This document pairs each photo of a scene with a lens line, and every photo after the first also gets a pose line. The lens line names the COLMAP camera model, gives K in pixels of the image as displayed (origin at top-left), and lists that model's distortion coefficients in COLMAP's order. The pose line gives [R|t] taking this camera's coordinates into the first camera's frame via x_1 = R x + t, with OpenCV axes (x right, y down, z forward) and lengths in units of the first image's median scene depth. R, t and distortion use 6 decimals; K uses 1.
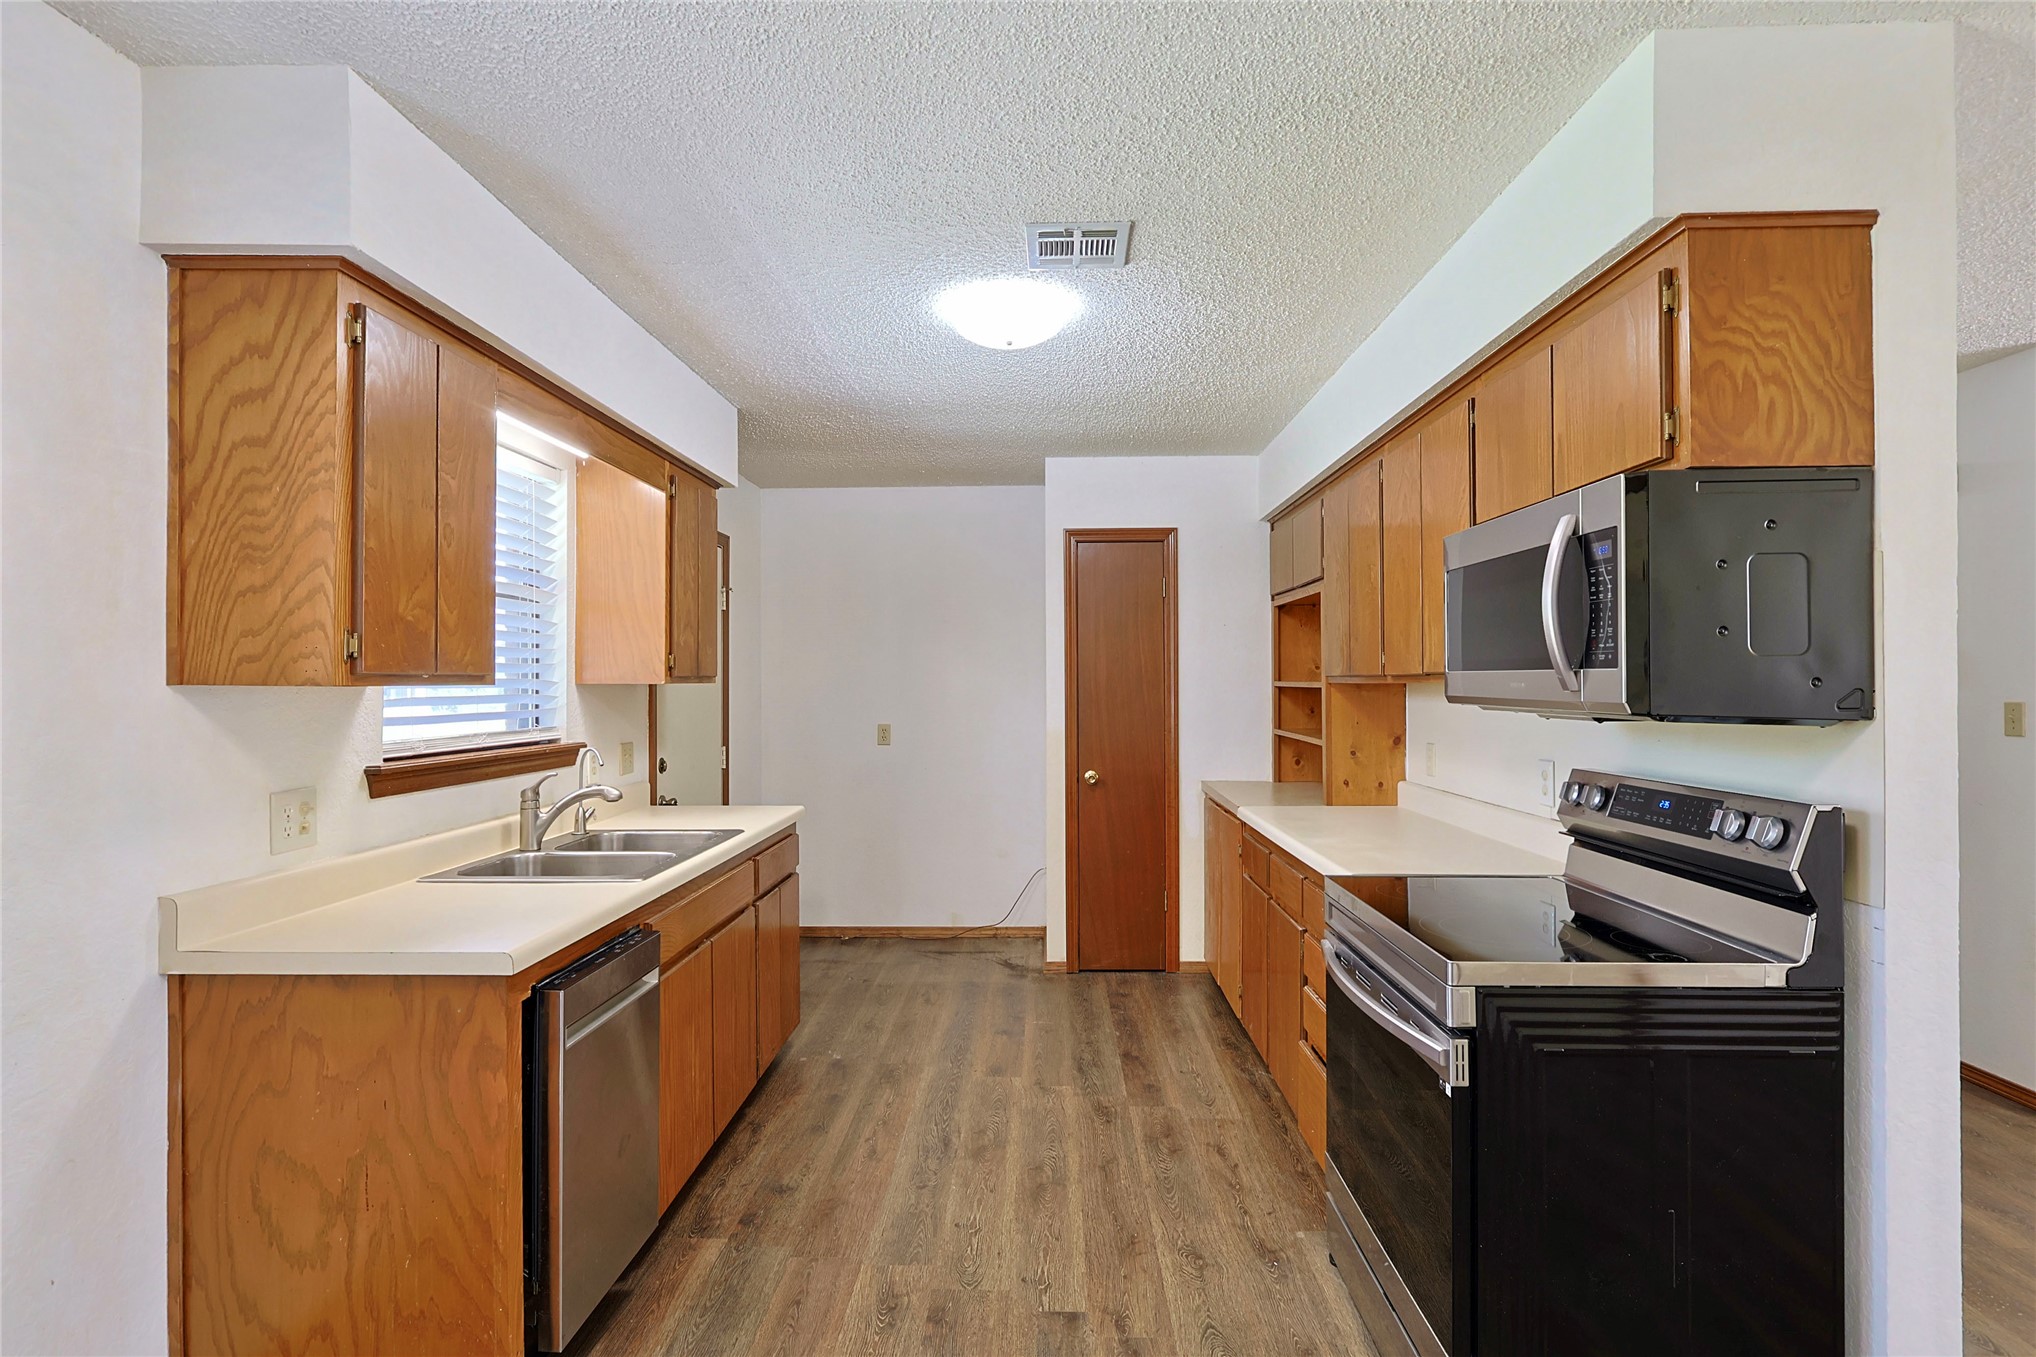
lens RADIAL K [[990.4, 0, 1020.8], [0, 990.4, 680.5], [0, 0, 1]] dist [-0.003392, 0.001108]
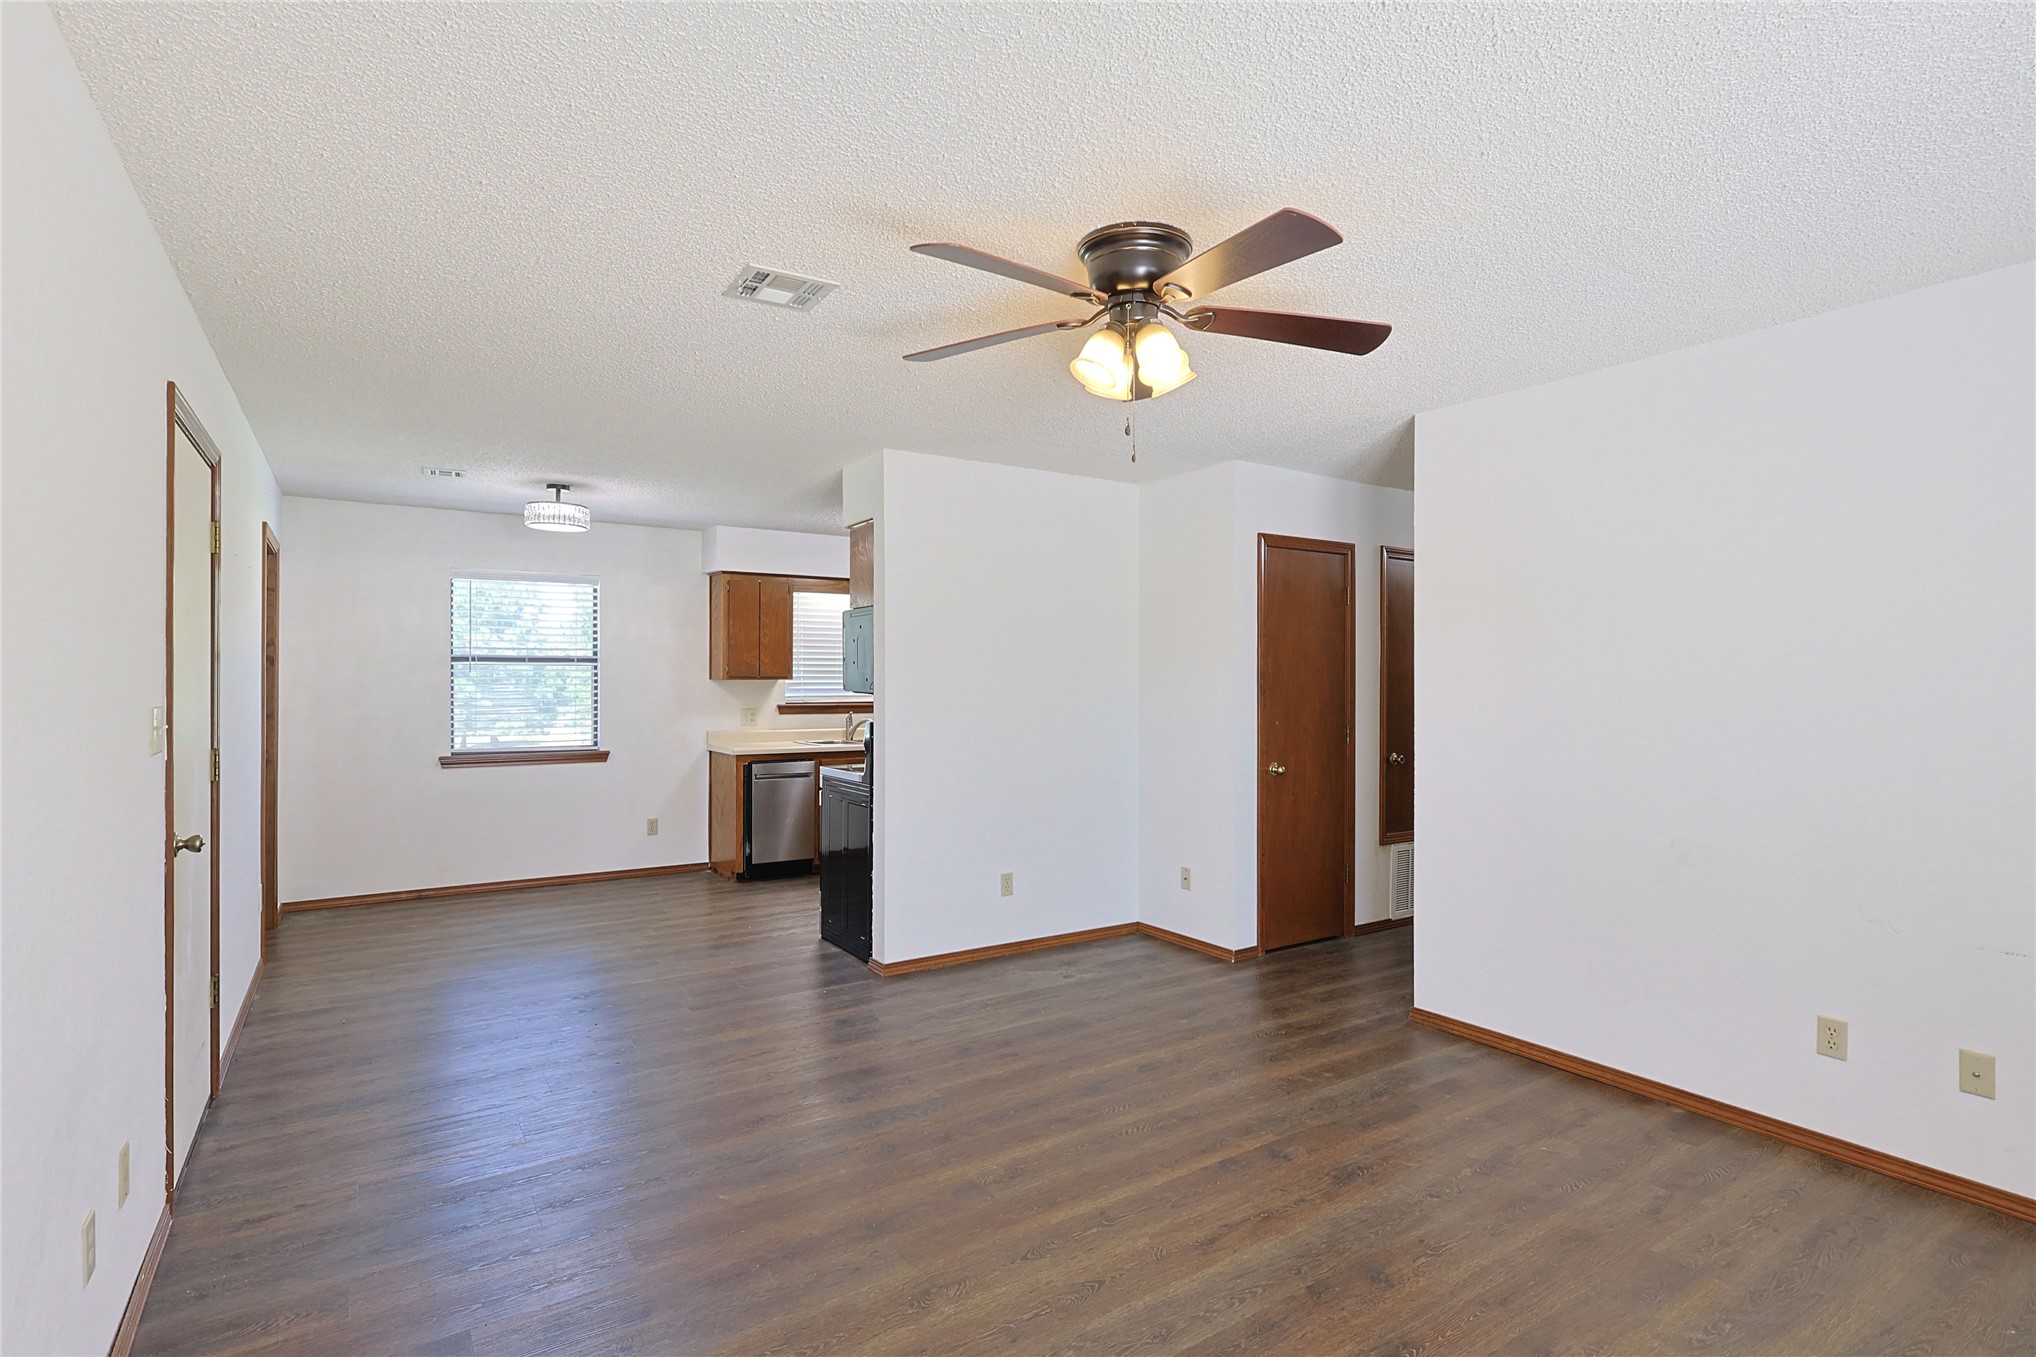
lens RADIAL K [[990.4, 0, 1020.8], [0, 990.4, 680.5], [0, 0, 1]] dist [-0.003392, 0.001108]
pose [[0.573574, 0.002929, -0.819149, 1.720637], [-0.001109, 0.999995, 0.002798, -0.001531], [0.819153, -0.000697, 0.573574, -0.154748]]
